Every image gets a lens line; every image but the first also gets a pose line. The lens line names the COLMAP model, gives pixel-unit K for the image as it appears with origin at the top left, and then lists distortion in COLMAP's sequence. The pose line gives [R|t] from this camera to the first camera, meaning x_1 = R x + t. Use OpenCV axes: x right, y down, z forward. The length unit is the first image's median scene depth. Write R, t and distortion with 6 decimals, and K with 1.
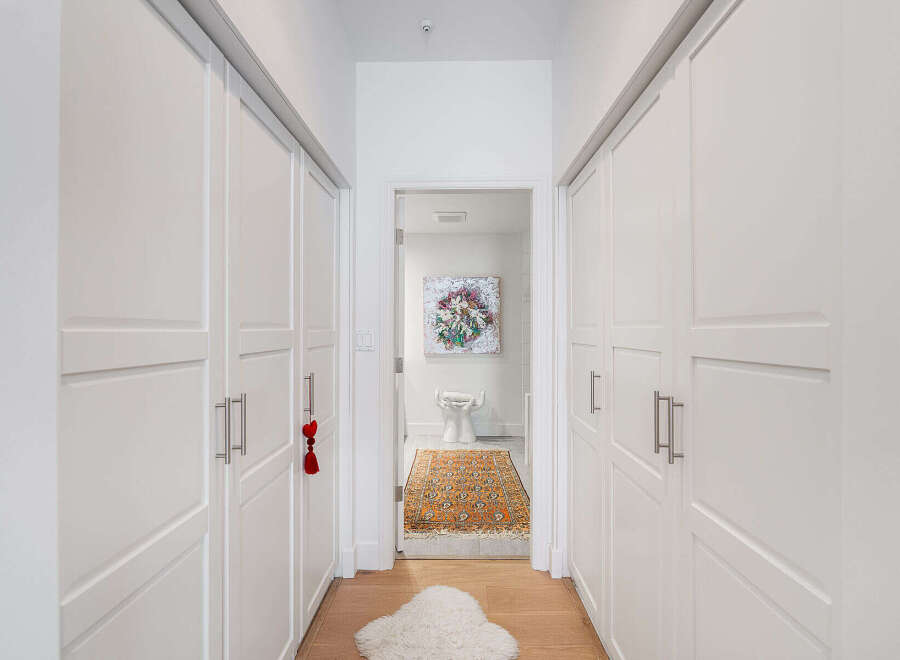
lens RADIAL K [[396.2, 0, 451.0], [0, 396.2, 328.8], [0, 0, 1]] dist [-0.000444, 0.000005]
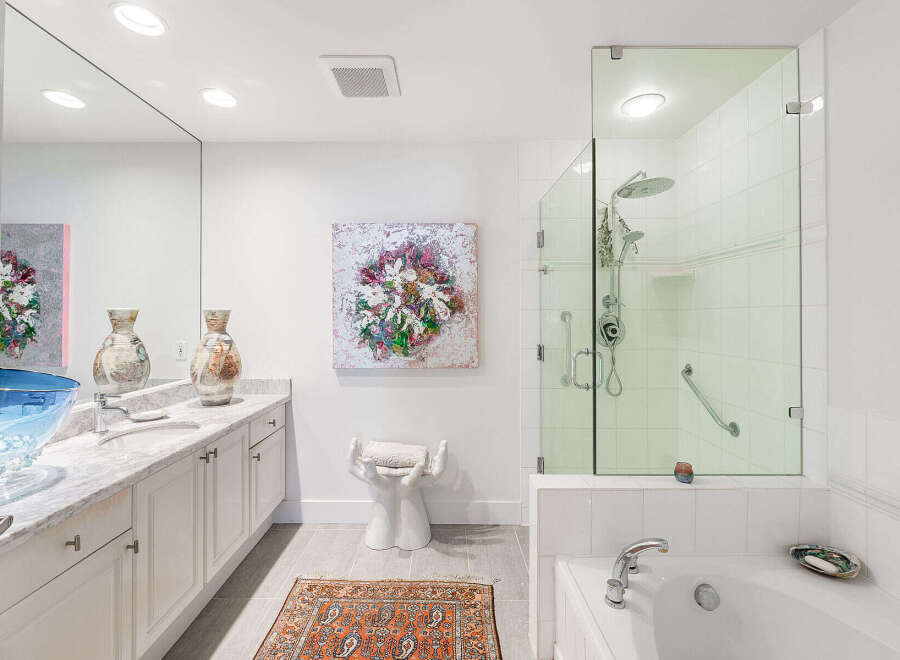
lens RADIAL K [[396.2, 0, 451.0], [0, 396.2, 328.8], [0, 0, 1]] dist [-0.000444, 0.000005]
pose [[0.999592, -0.001576, 0.028532, 0.073363], [0.001151, 0.999889, 0.014887, 0.002275], [-0.028552, -0.014848, 0.999482, 0.470480]]
